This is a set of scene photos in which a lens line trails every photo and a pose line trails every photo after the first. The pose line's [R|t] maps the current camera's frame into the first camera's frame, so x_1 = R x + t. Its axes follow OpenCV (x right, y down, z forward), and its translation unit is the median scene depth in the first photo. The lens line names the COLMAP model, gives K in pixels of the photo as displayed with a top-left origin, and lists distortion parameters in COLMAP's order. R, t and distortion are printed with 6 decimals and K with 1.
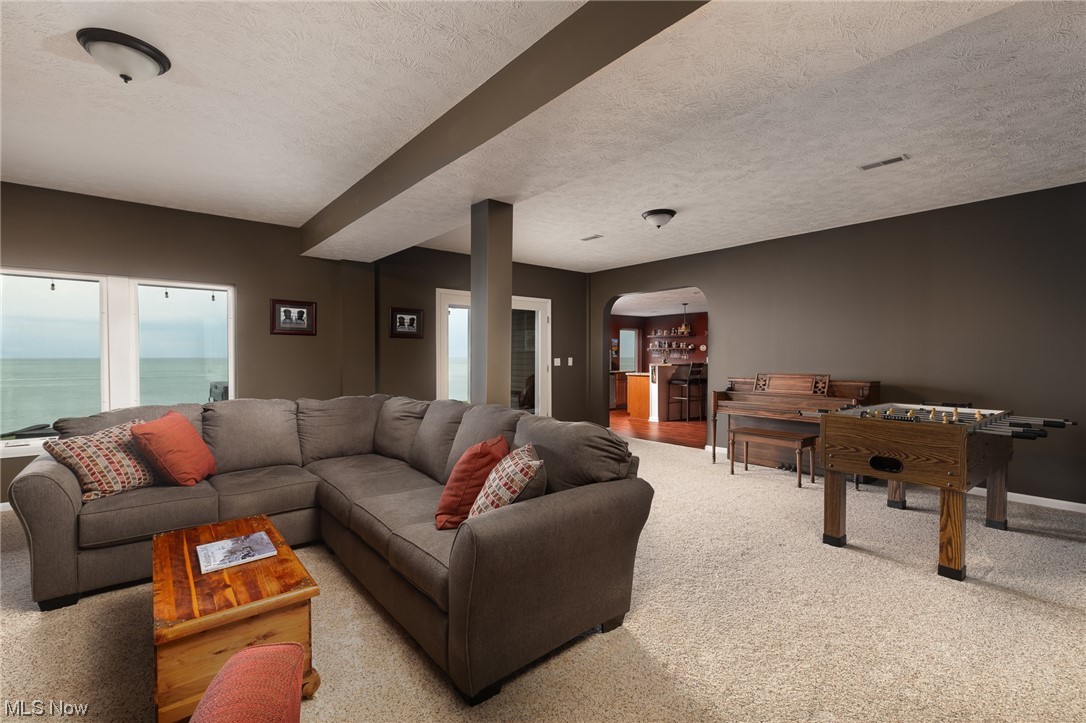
lens RADIAL K [[483.6, 0, 543.0], [0, 483.6, 361.5], [0, 0, 1]] dist [0.002655, 0.000295]
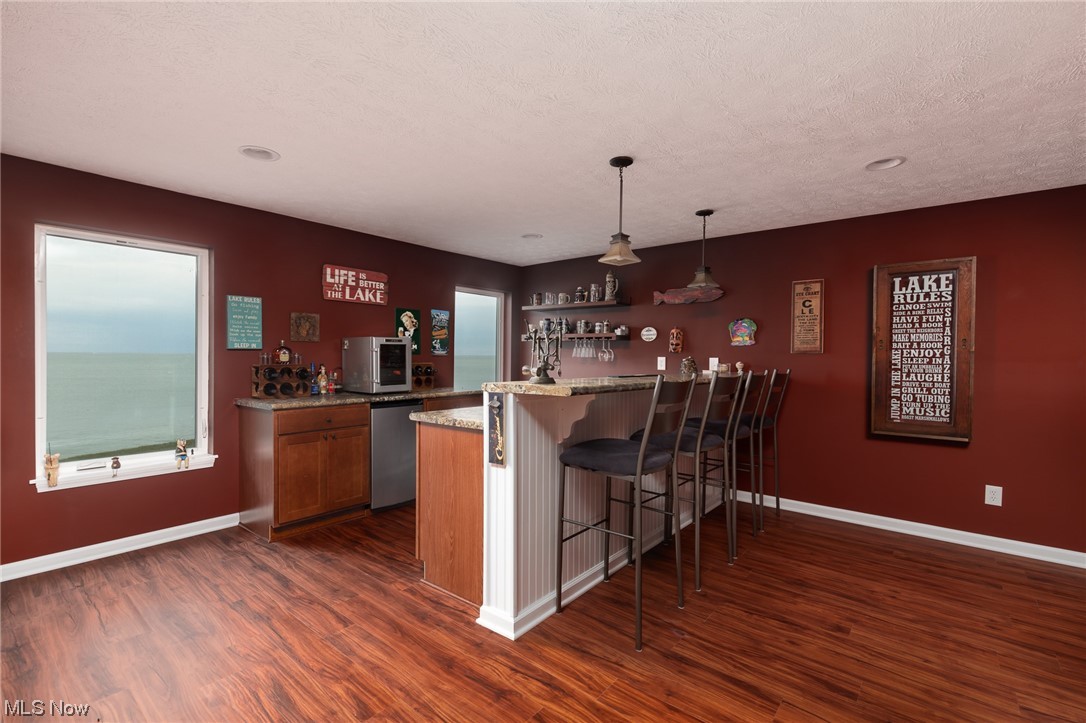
lens RADIAL K [[483.6, 0, 543.0], [0, 483.6, 361.5], [0, 0, 1]] dist [0.002655, 0.000295]
pose [[0.982457, 0.005416, 0.186410, 0.160969], [-0.006809, 0.999953, 0.006835, -0.006906], [-0.186364, -0.007984, 0.982448, 0.594980]]
